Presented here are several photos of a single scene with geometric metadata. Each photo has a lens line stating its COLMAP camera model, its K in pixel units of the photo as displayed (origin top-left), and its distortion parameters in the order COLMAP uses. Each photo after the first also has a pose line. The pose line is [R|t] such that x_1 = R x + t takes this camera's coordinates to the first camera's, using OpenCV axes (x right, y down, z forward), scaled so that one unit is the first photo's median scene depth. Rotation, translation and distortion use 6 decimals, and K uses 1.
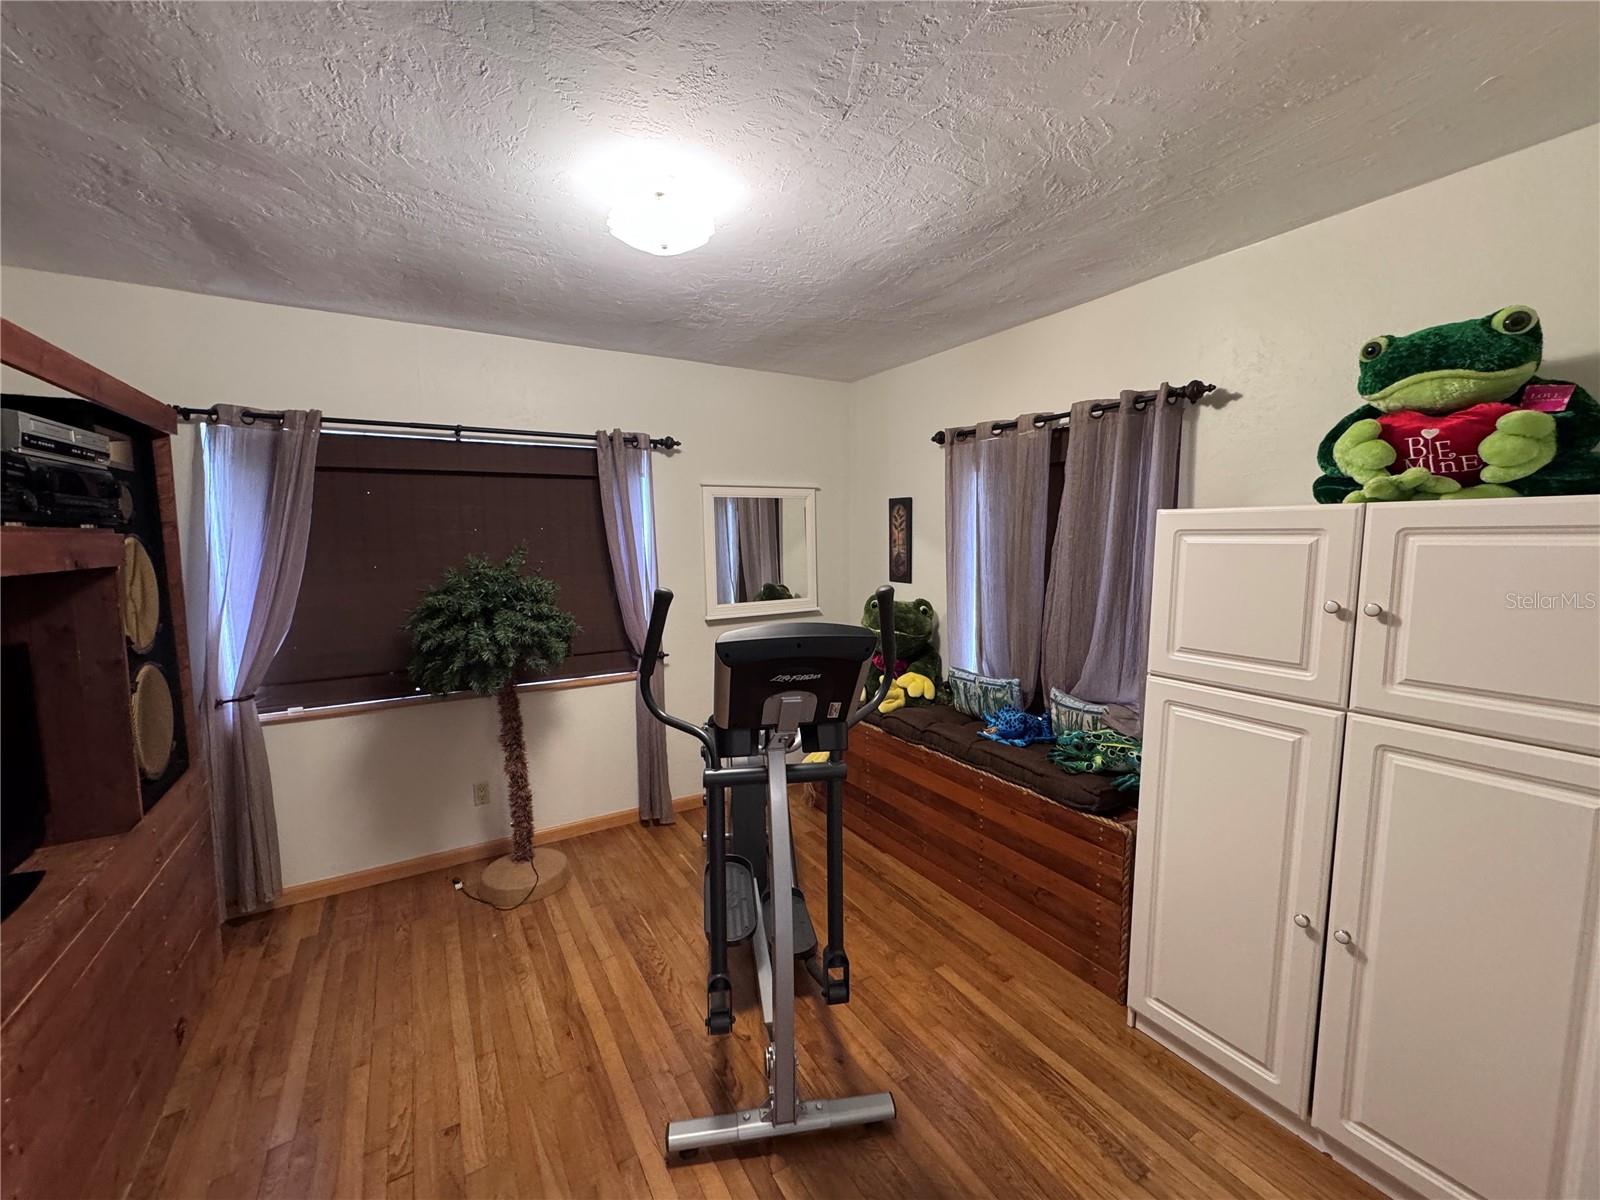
lens RADIAL K [[636.0, 0, 800.8], [0, 636.0, 599.5], [0, 0, 1]] dist [-0.004156, 0.000524]
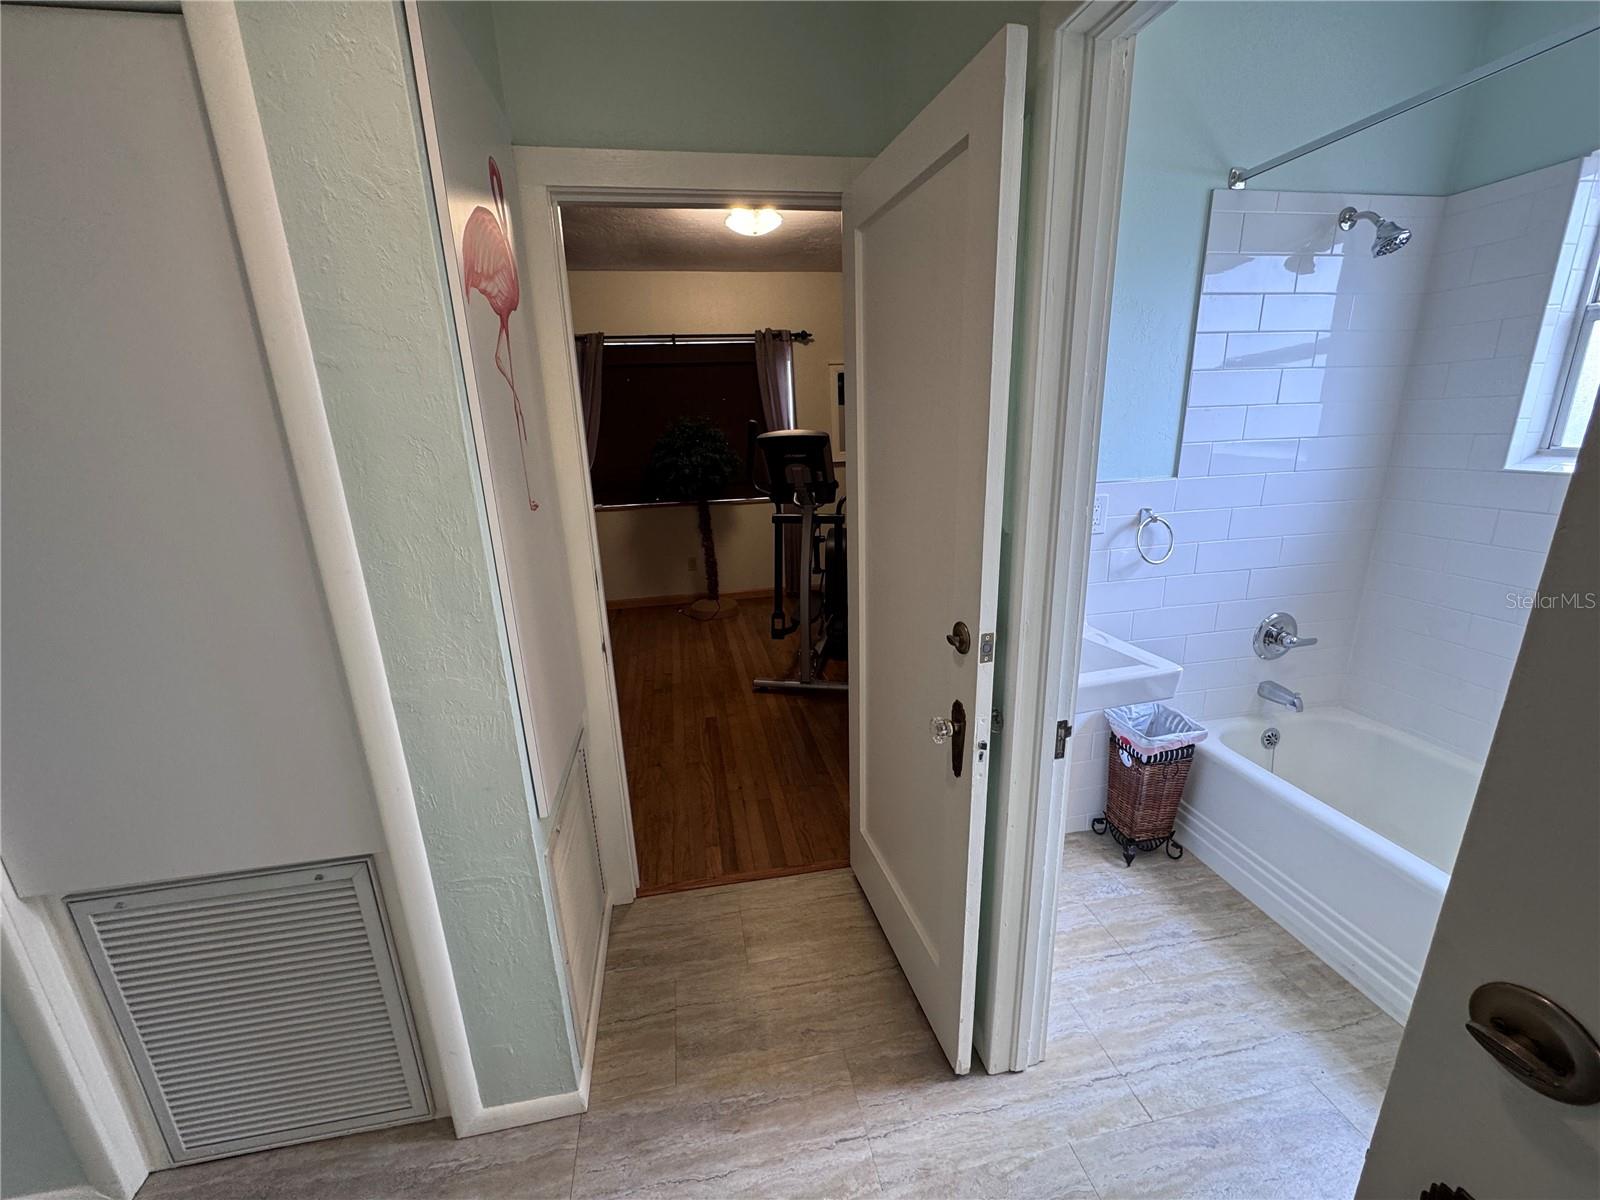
lens RADIAL K [[636.0, 0, 801.3], [0, 636.0, 600.2], [0, 0, 1]] dist [-0.004156, 0.000524]
pose [[0.939080, 0.070458, -0.336400, 0.475187], [-0.009683, 0.983797, 0.179023, 0.132897], [0.343564, -0.164859, 0.924546, -0.660625]]
